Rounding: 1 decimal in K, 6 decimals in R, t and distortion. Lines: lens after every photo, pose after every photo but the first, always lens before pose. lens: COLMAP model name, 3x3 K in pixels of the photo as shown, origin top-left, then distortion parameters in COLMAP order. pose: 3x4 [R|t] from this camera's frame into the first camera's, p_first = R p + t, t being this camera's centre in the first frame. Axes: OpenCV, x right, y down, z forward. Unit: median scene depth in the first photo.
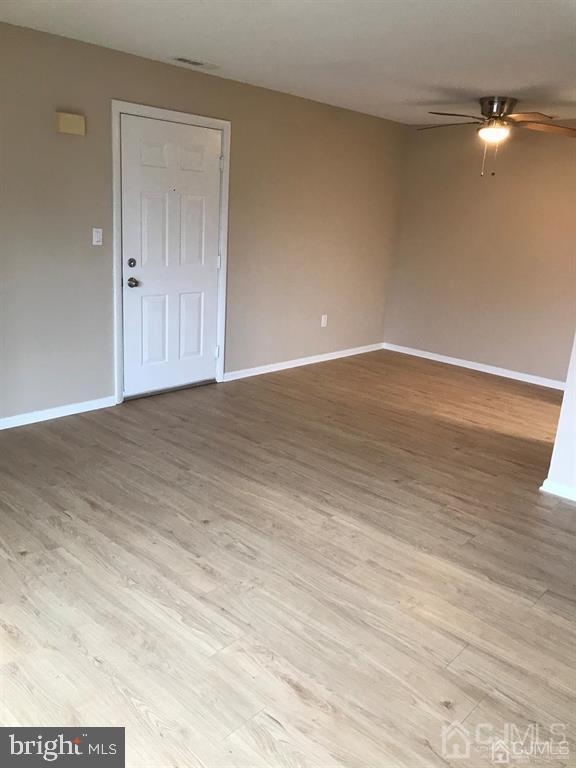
lens RADIAL K [[632.0, 0, 288.0], [0, 632.0, 384.0], [0, 0, 1]] dist [0.014842, 0.006509]
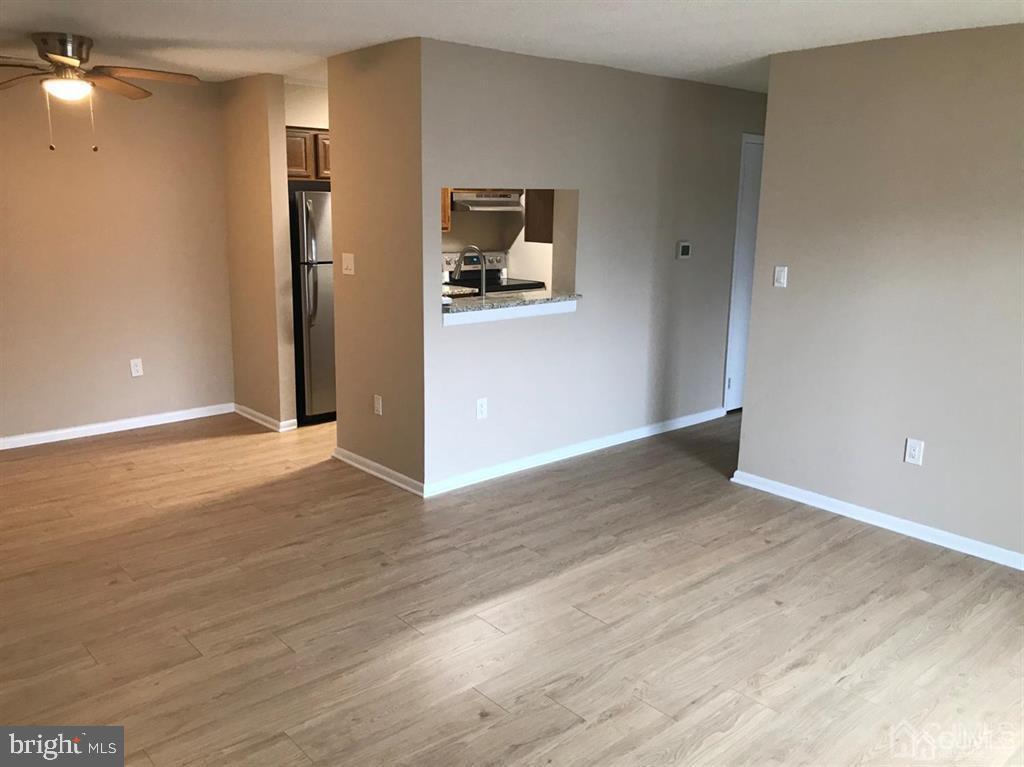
lens RADIAL K [[845.6, 0, 512.0], [0, 845.6, 383.5], [0, 0, 1]] dist [0.111278, -0.222638]
pose [[0.108347, -0.281582, 0.953400, -0.765736], [0.267137, 0.932018, 0.244909, -0.274773], [-0.957548, 0.228154, 0.176202, 0.636678]]
